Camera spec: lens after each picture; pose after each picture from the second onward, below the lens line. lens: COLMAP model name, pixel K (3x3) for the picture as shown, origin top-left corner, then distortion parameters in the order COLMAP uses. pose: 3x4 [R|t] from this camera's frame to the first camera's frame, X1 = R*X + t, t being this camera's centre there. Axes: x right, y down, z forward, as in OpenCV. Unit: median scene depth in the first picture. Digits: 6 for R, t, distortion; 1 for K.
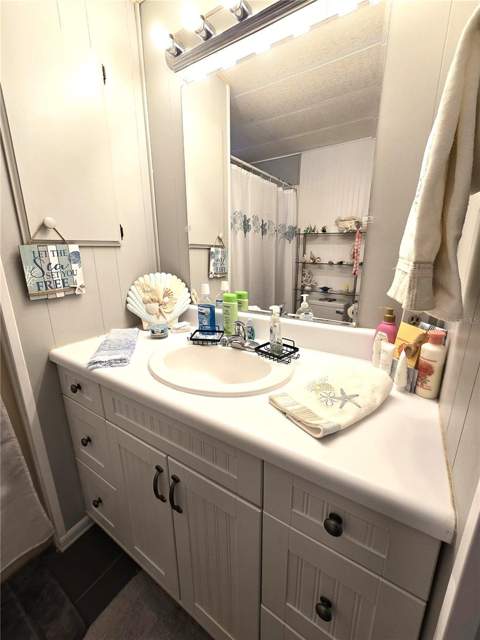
lens RADIAL K [[265.1, 0, 240.0], [0, 265.1, 320.0], [0, 0, 1]] dist [-0.001953, -0.000116]
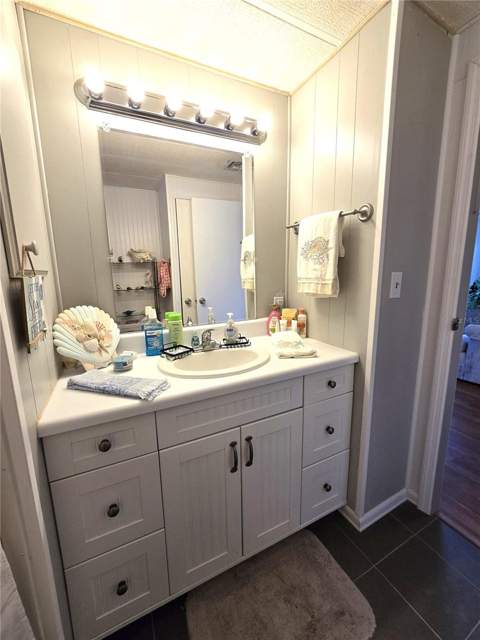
lens RADIAL K [[265.1, 0, 240.0], [0, 265.1, 320.0], [0, 0, 1]] dist [-0.001953, -0.000116]
pose [[0.511909, -0.157967, 0.844391, -0.805508], [0.240895, 0.969905, 0.035406, -0.038478], [-0.824572, 0.185285, 0.534556, 0.111500]]
